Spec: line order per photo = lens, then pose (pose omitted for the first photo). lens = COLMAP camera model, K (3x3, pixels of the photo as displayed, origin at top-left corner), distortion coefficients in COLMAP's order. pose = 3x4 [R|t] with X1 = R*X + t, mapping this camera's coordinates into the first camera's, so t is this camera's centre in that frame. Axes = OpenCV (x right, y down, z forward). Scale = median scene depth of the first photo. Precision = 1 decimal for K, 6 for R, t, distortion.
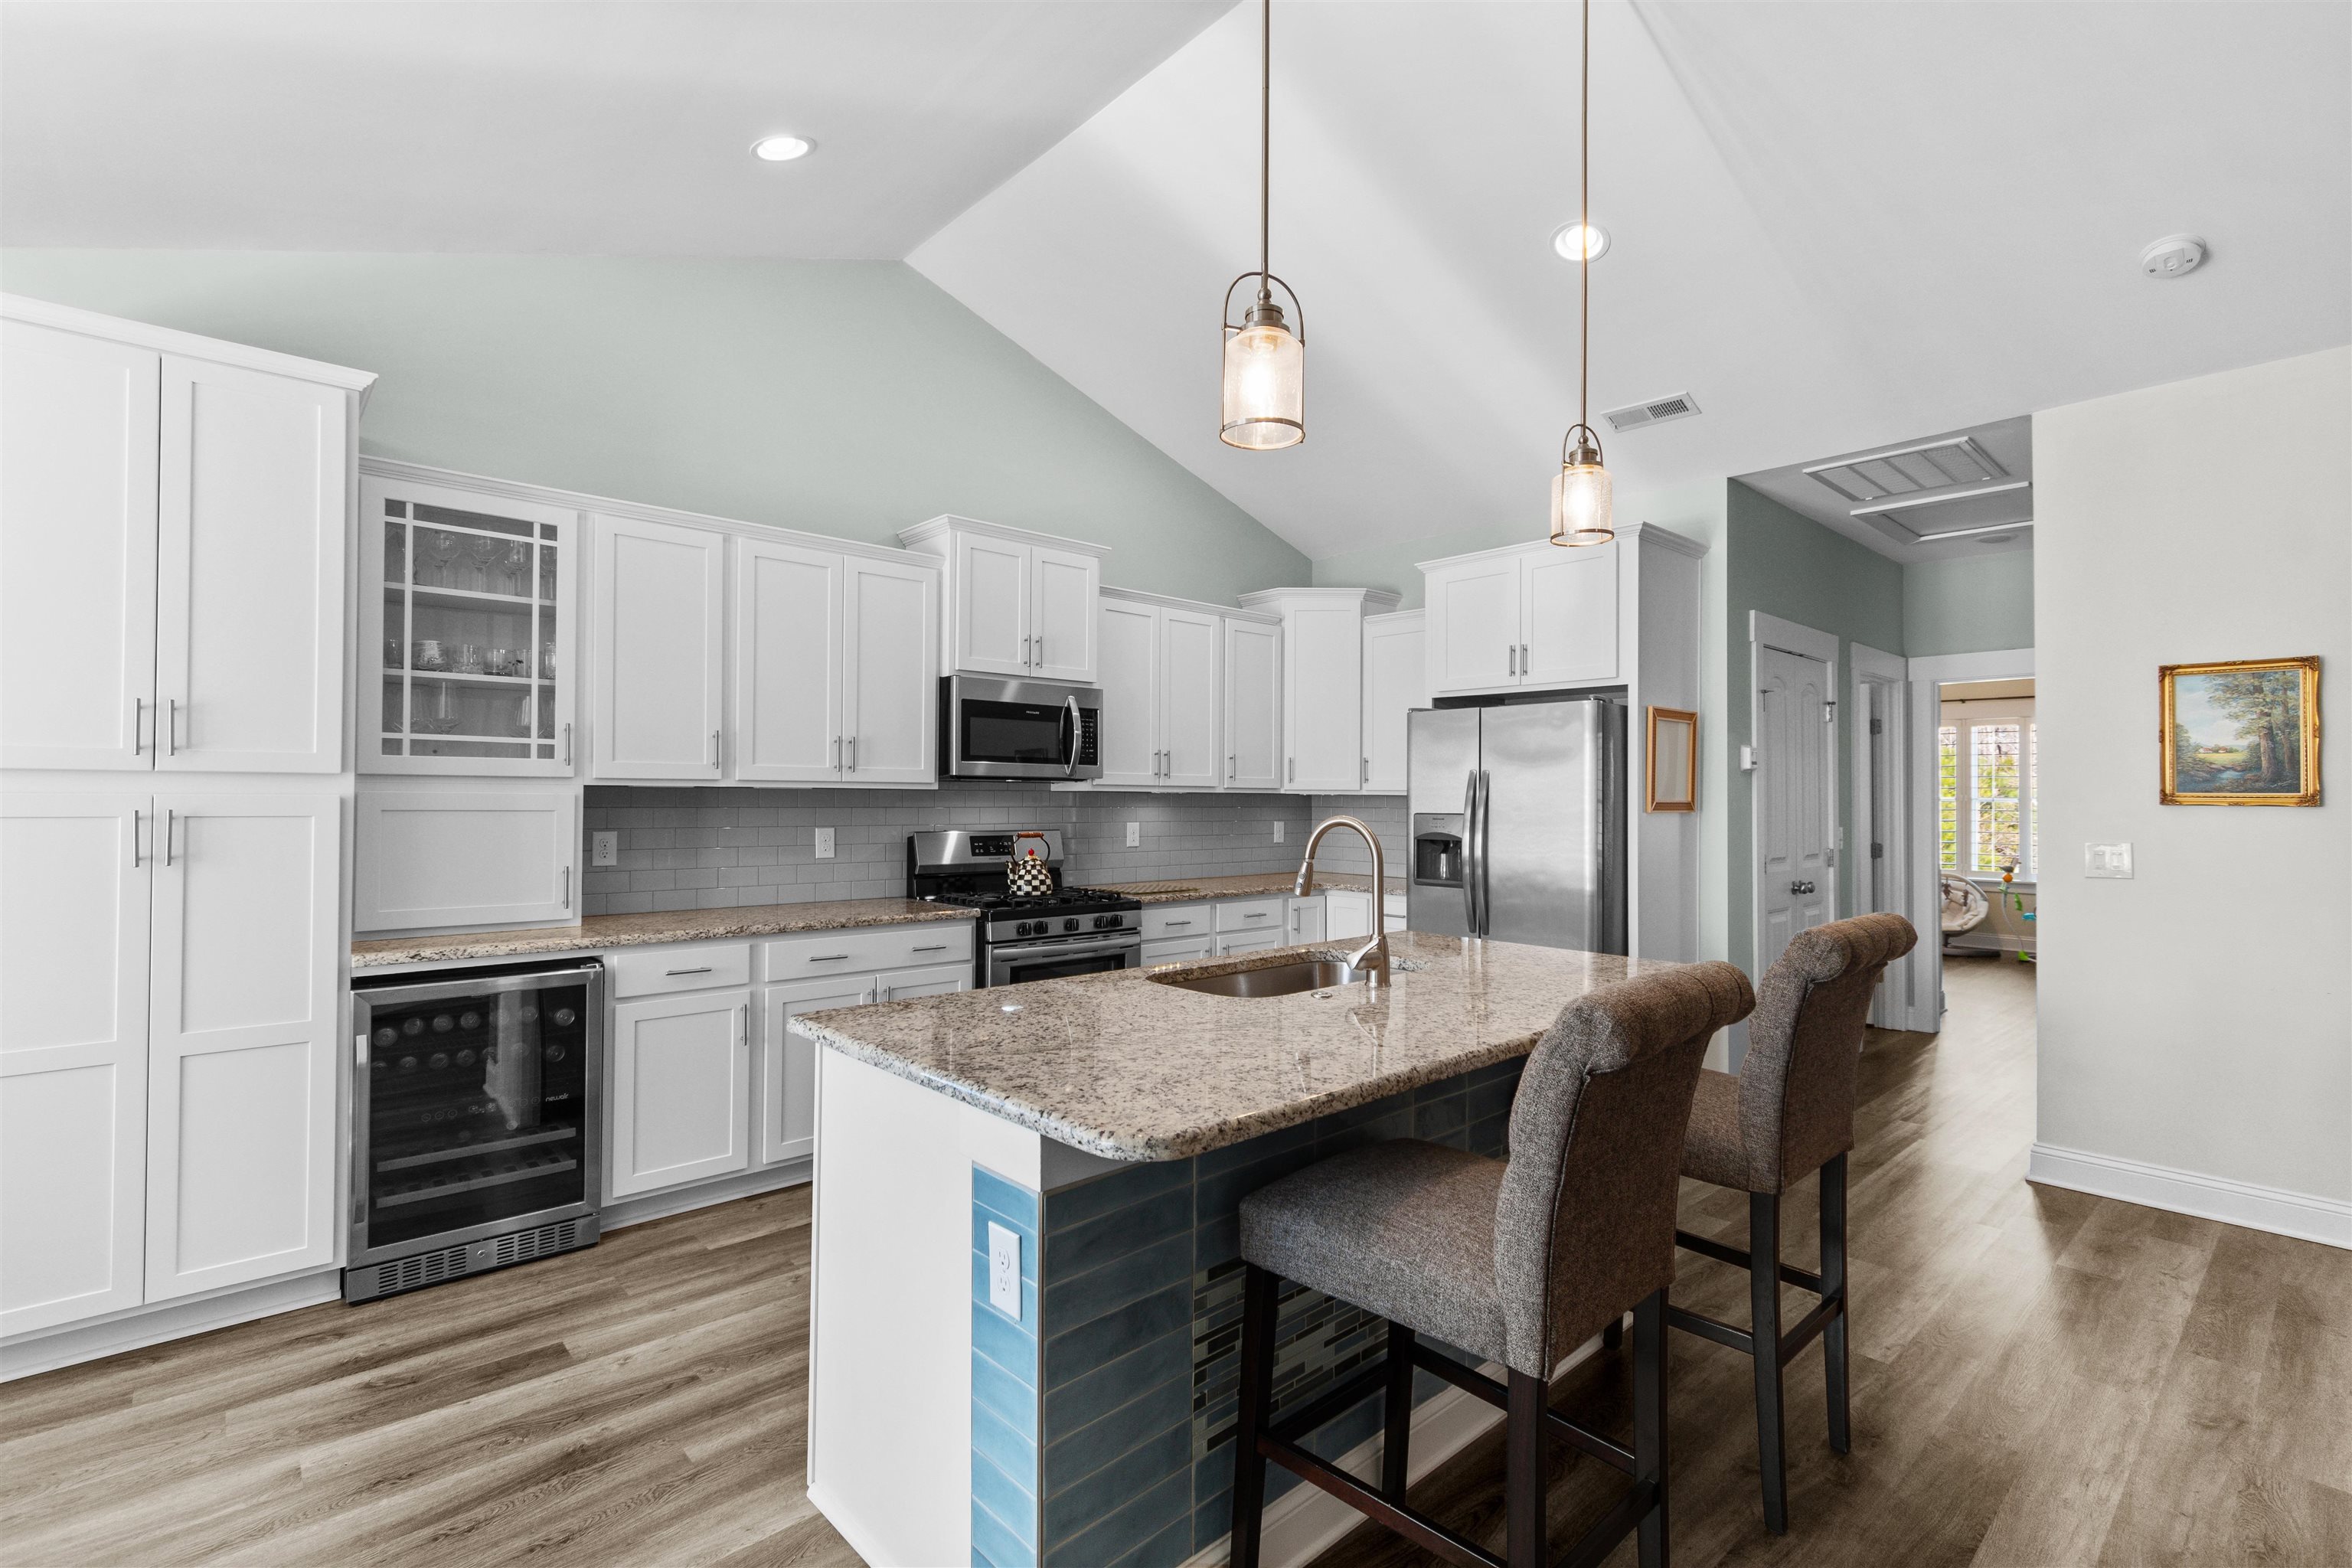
lens RADIAL K [[1027.4, 0, 1176.0], [0, 1027.4, 784.0], [0, 0, 1]] dist [0.000624, 0.000180]
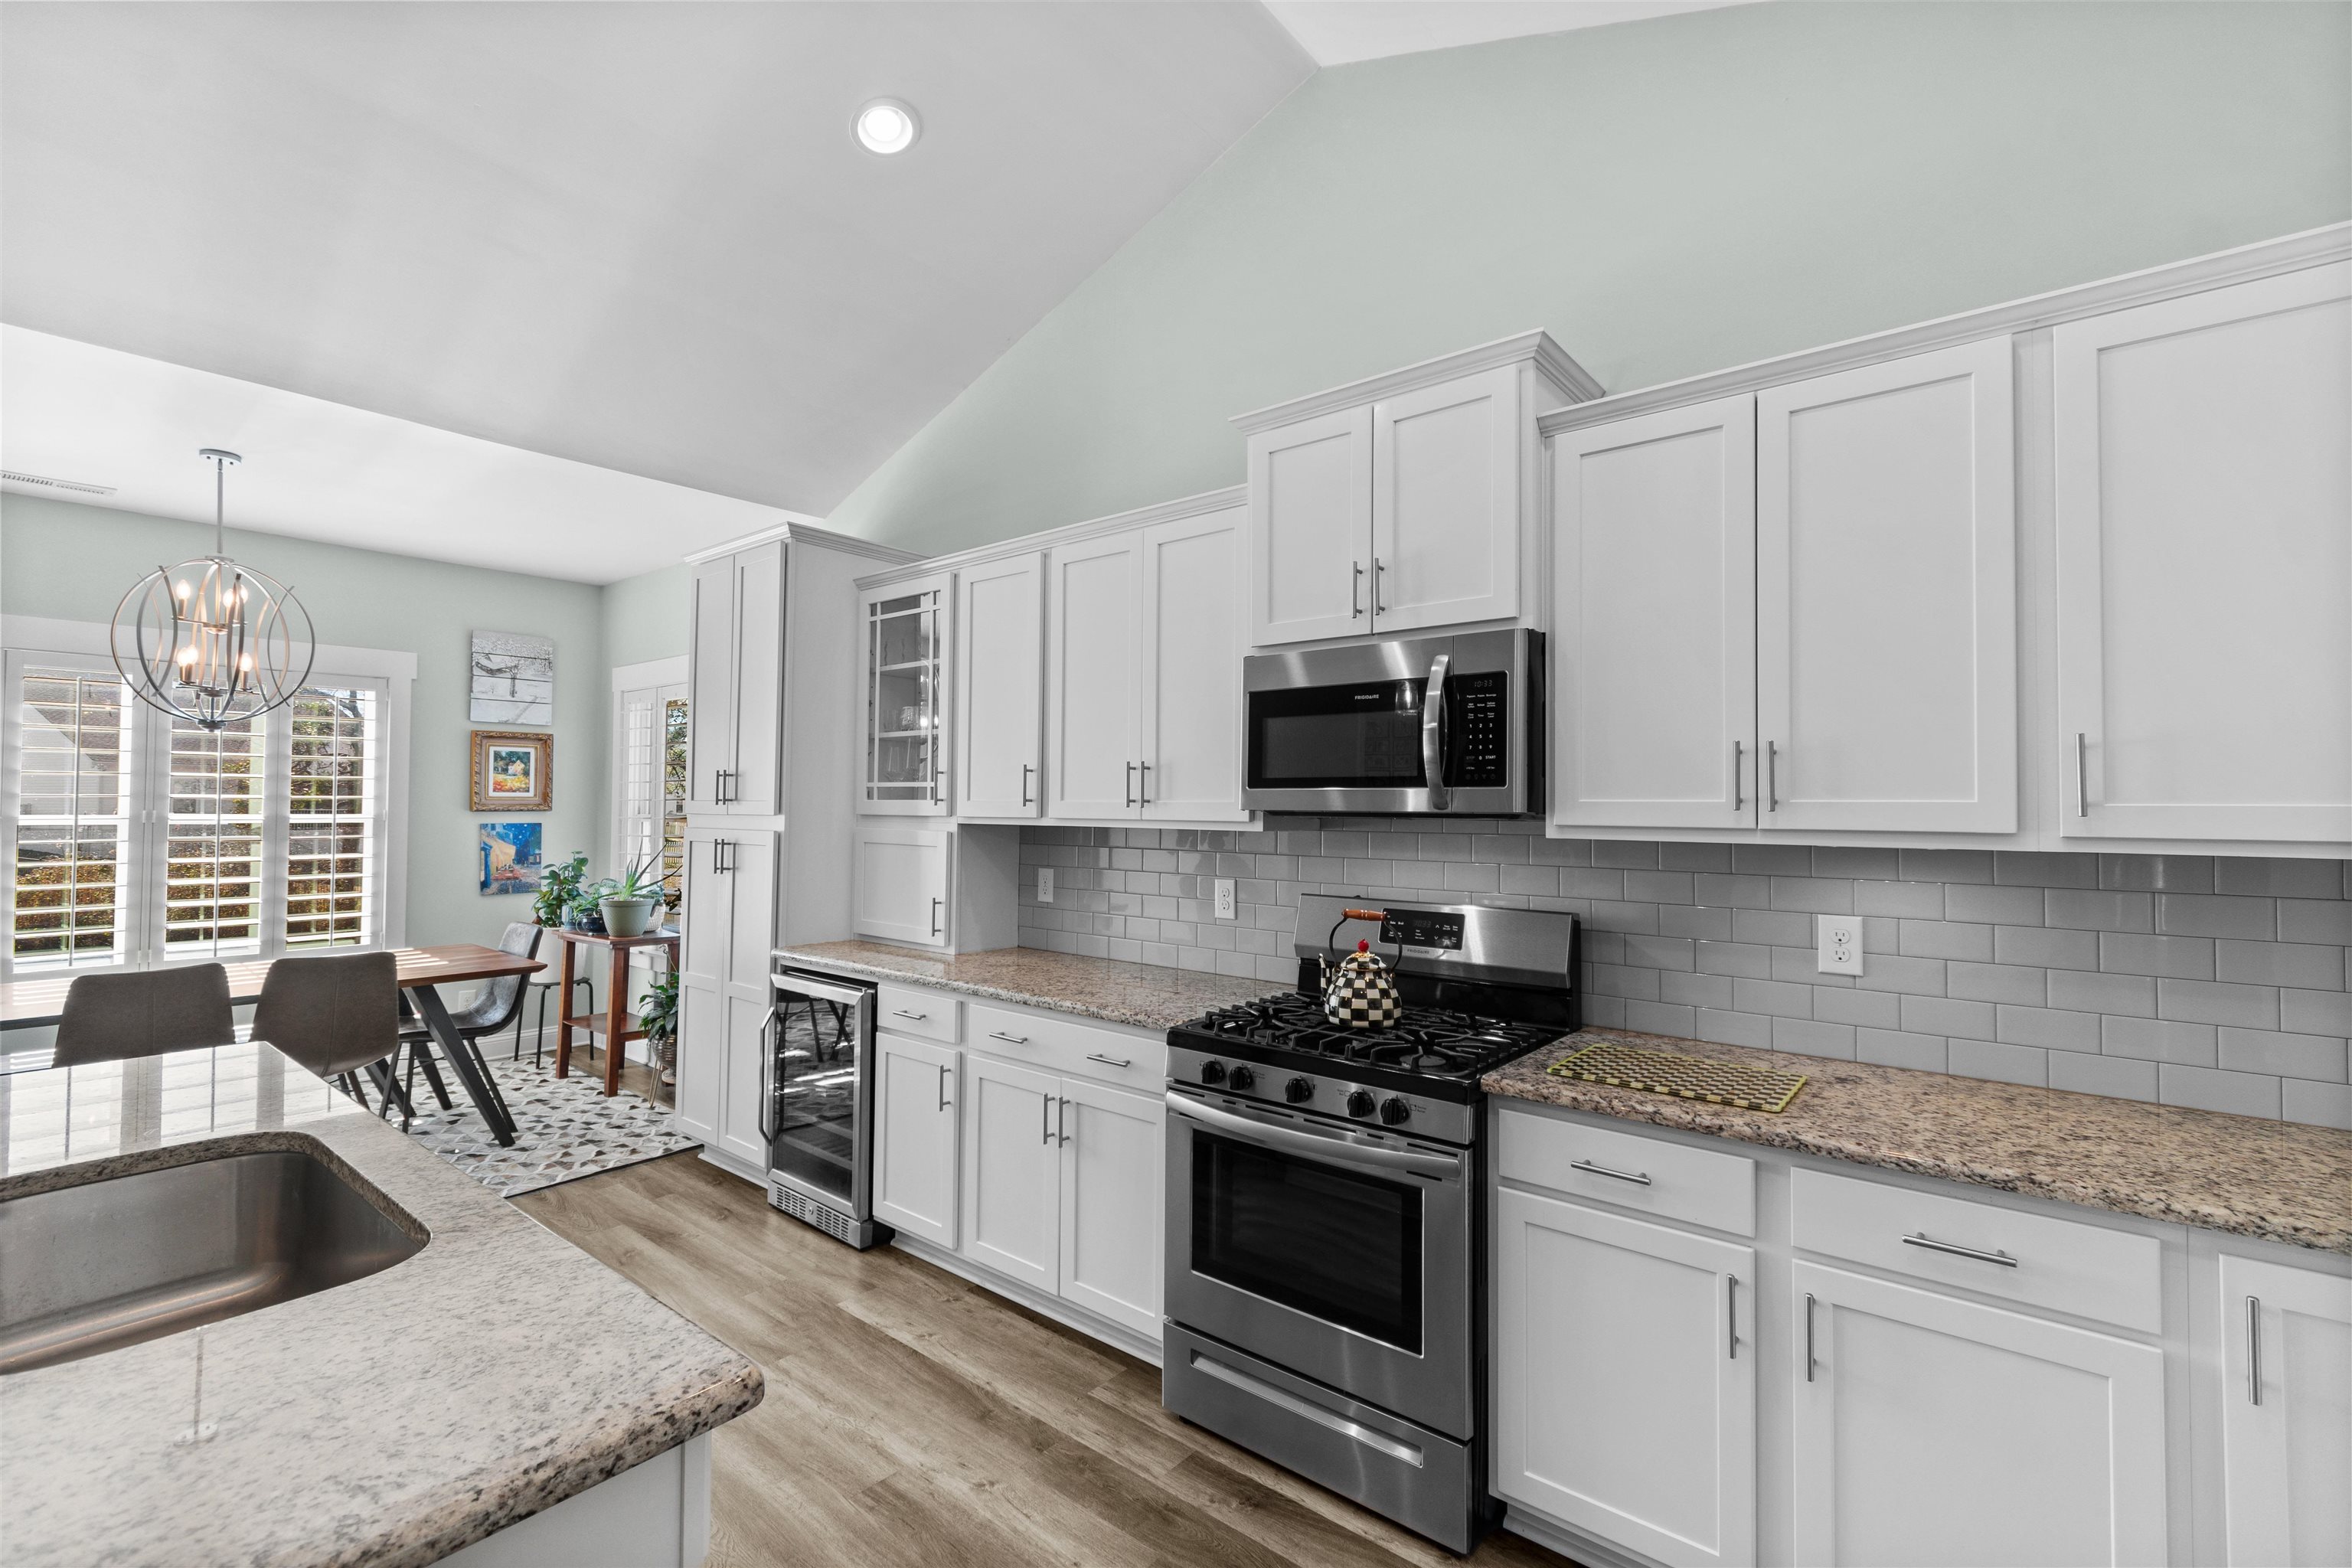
lens RADIAL K [[1027.4, 0, 1176.0], [0, 1027.4, 784.0], [0, 0, 1]] dist [0.000624, 0.000180]
pose [[0.160358, -0.031466, -0.986557, 0.437295], [0.001951, 0.999500, -0.031562, -0.004867], [0.987057, 0.003136, 0.160339, 0.890888]]
